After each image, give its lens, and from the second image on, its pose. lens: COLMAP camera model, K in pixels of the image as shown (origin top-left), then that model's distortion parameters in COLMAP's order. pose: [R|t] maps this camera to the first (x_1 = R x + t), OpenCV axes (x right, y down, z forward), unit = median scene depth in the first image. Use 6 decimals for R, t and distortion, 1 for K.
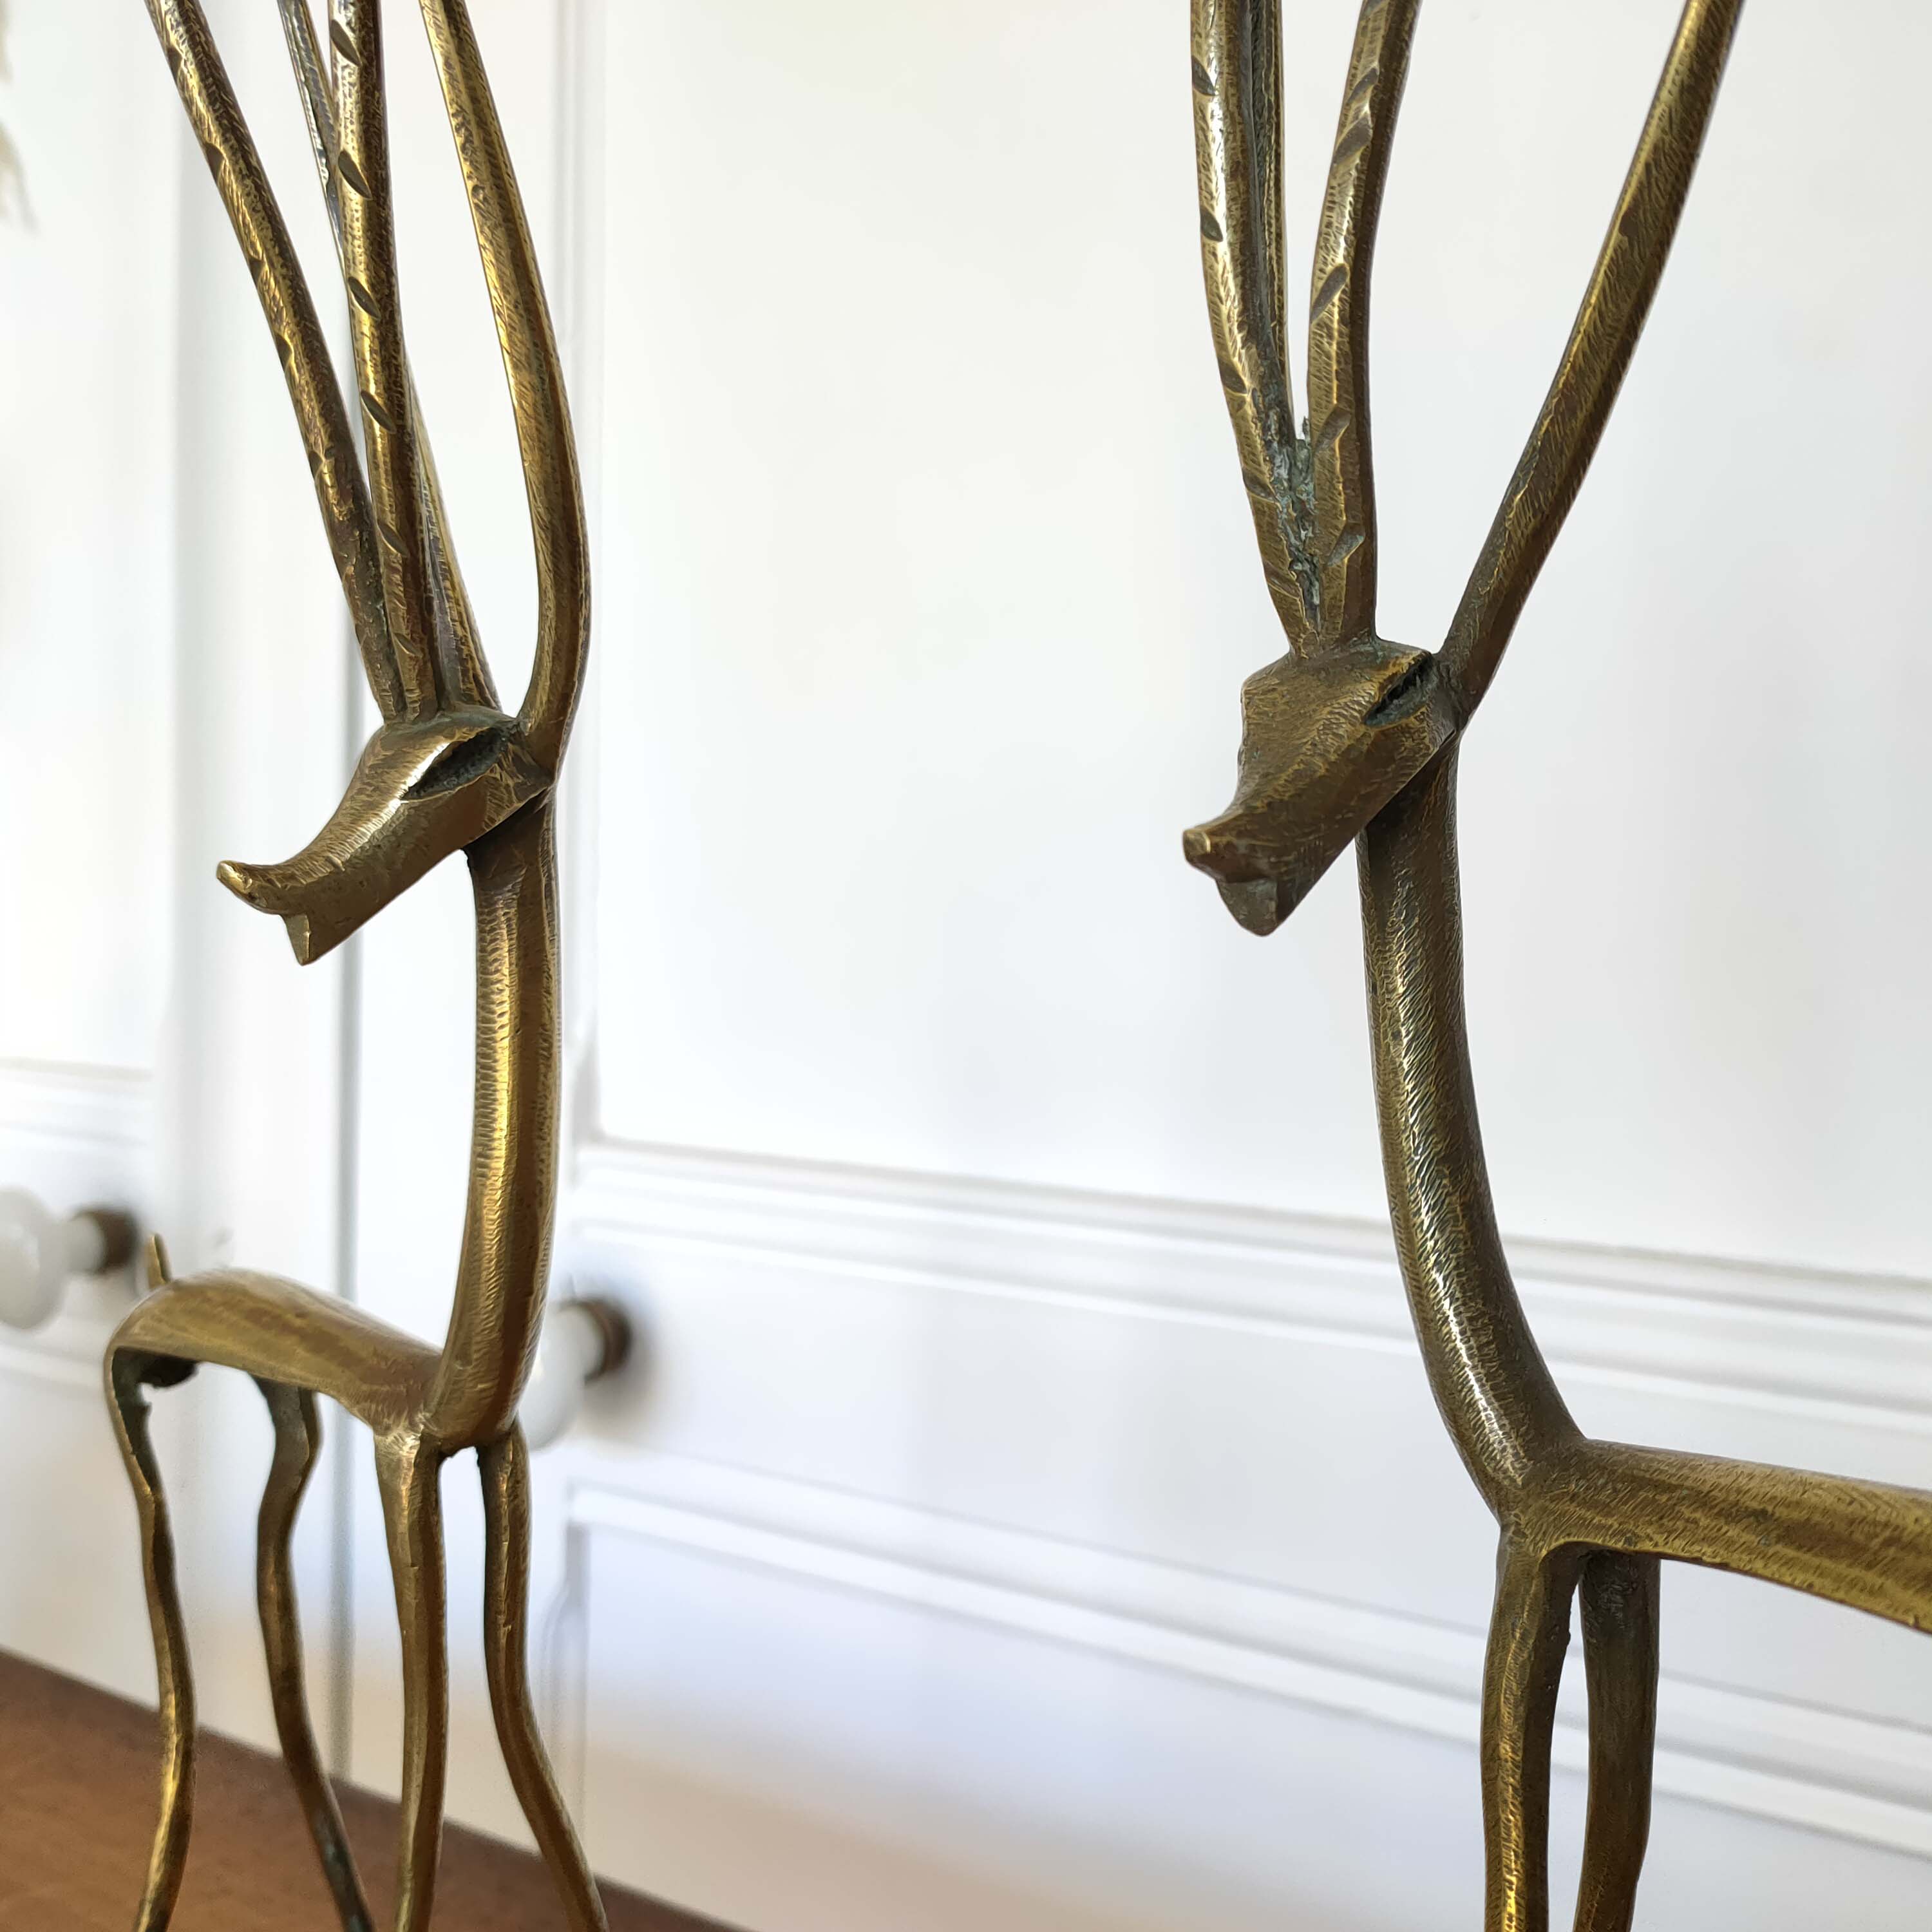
lens RADIAL K [[1982.7, 0, 980.2], [0, 1982.7, 953.9], [0, 0, 1]] dist [0.021819, -0.035909]
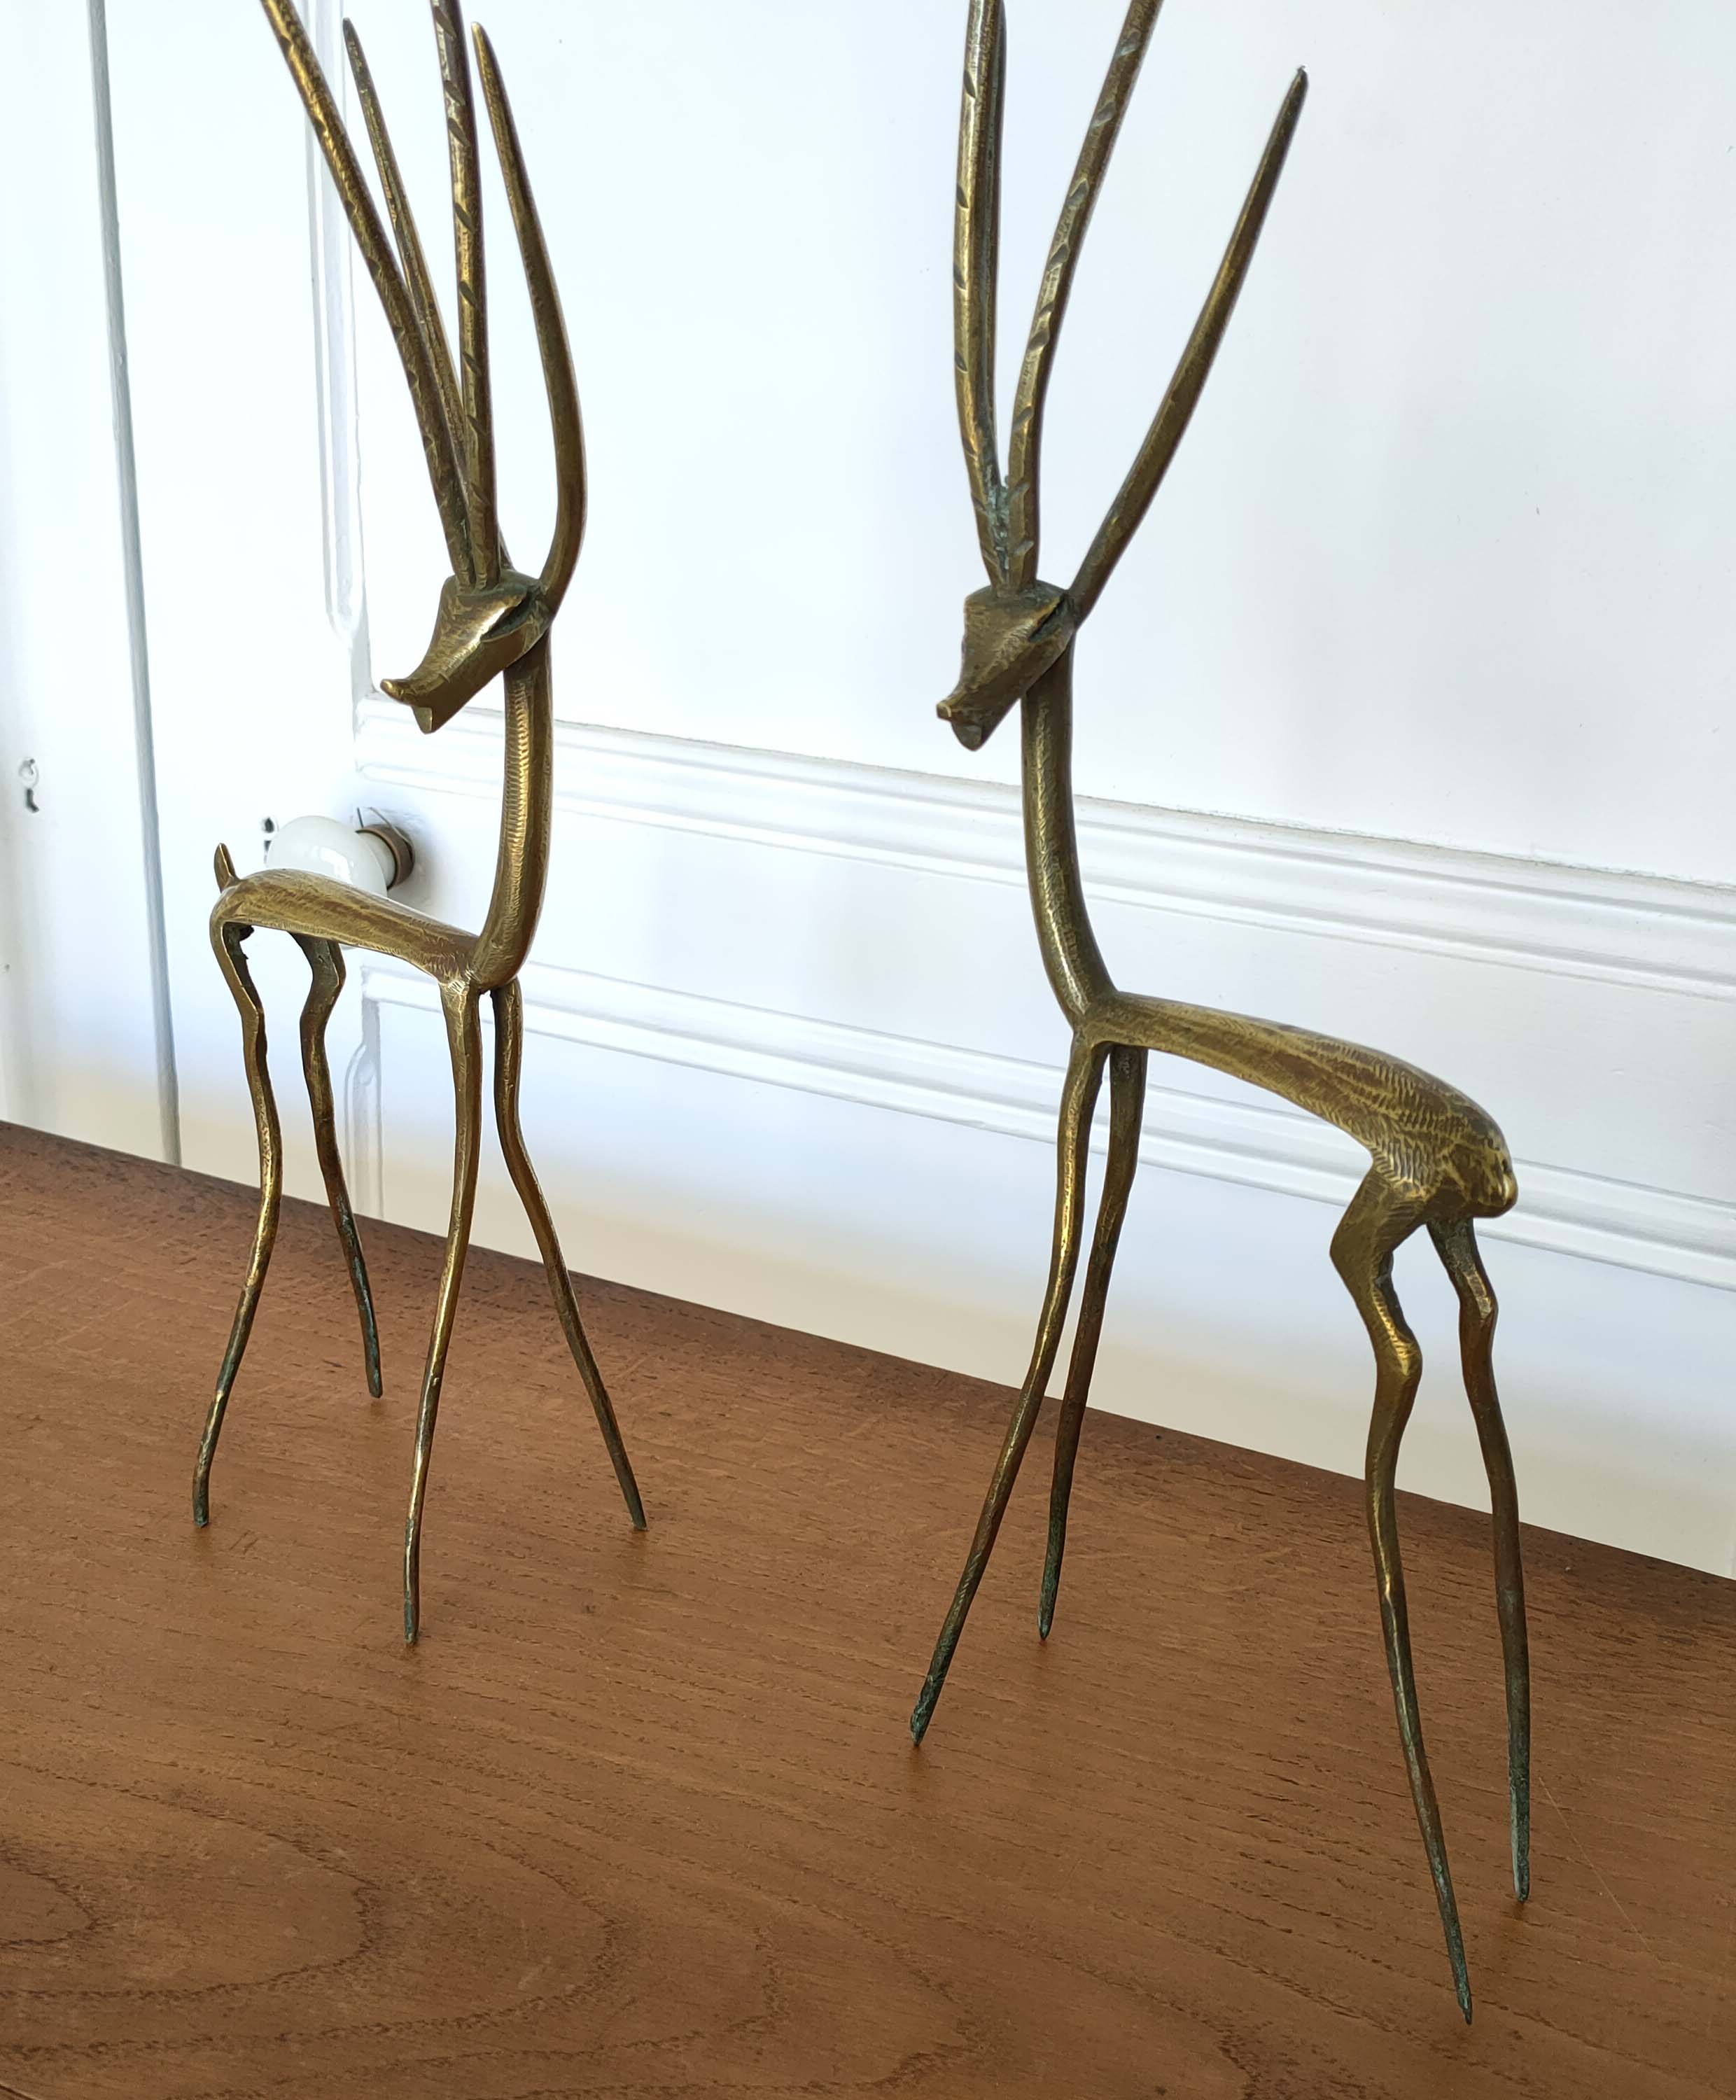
lens RADIAL K [[2140.9, 0, 826.1], [0, 2140.9, 1043.6], [0, 0, 1]] dist [0.034711, 0.009675]
pose [[0.992389, -0.018582, 0.121735, -0.254059], [-0.020739, 0.949210, 0.313958, -0.379636], [-0.121386, -0.314093, 0.941600, -1.027265]]
